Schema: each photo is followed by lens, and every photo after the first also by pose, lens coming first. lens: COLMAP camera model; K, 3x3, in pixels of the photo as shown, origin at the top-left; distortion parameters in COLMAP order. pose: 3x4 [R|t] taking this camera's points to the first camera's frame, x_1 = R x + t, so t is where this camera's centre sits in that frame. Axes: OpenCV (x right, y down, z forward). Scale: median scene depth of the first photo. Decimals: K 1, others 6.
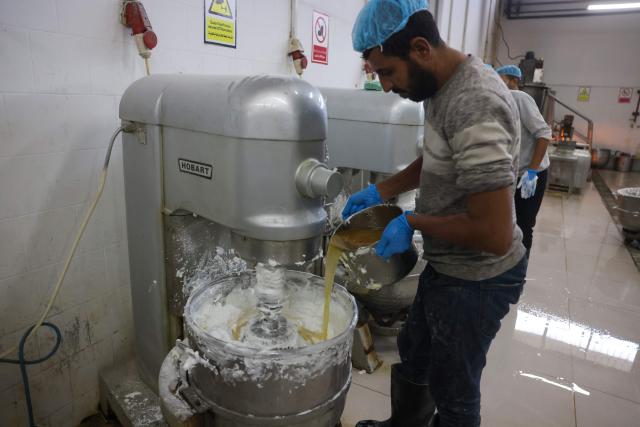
lens RADIAL K [[448.2, 0, 320.9], [0, 448.2, 217.5], [0, 0, 1]] dist [-0.056215, 0.013750]
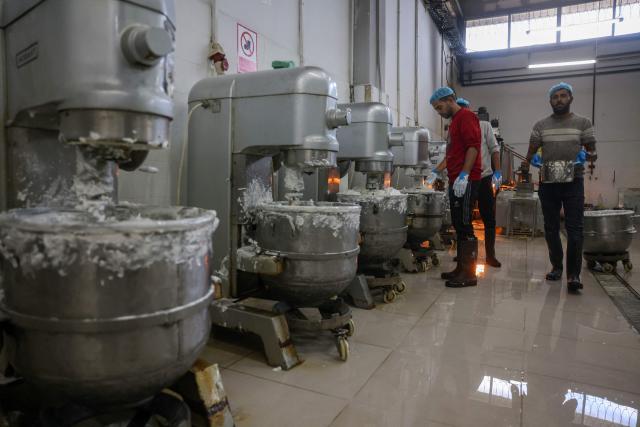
lens RADIAL K [[448.2, 0, 317.9], [0, 448.2, 211.8], [0, 0, 1]] dist [-0.056215, 0.013750]
pose [[0.998975, -0.034315, 0.029513, 0.299917], [0.039724, 0.977243, -0.208371, 0.445662], [-0.021691, 0.209330, 0.977605, 0.181382]]
